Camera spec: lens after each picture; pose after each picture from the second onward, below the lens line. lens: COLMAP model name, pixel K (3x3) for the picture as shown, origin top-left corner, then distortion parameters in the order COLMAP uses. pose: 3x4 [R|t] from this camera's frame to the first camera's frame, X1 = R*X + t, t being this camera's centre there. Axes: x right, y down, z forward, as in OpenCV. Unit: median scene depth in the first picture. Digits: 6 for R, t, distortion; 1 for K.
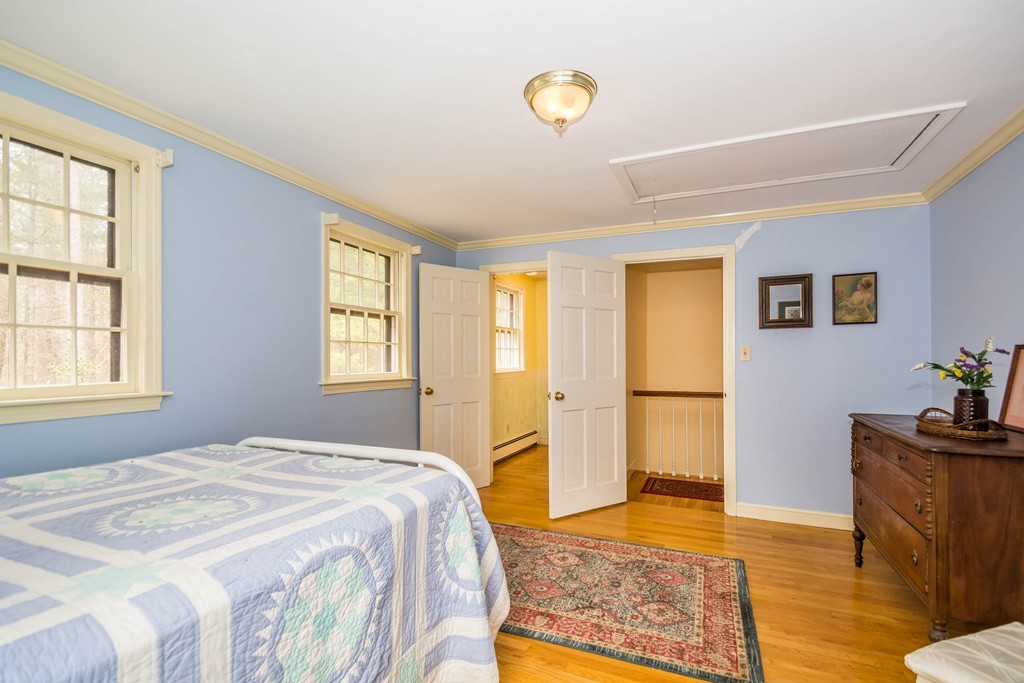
lens RADIAL K [[454.6, 0, 513.4], [0, 454.6, 350.2], [0, 0, 1]] dist [0.021849, -0.000323]
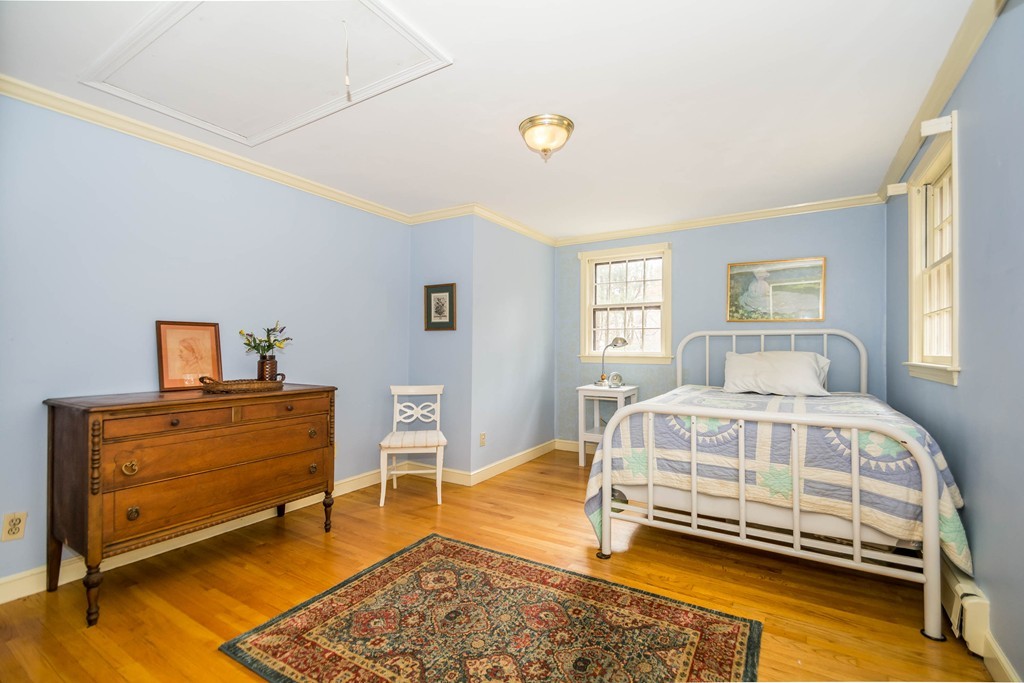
lens RADIAL K [[454.6, 0, 514.3], [0, 454.6, 343.3], [0, 0, 1]] dist [0.021849, -0.000323]
pose [[-0.987976, -0.009403, 0.154319, -0.004056], [-0.012362, 0.999758, -0.018221, 0.049972], [-0.154110, -0.019909, -0.987853, 1.936755]]
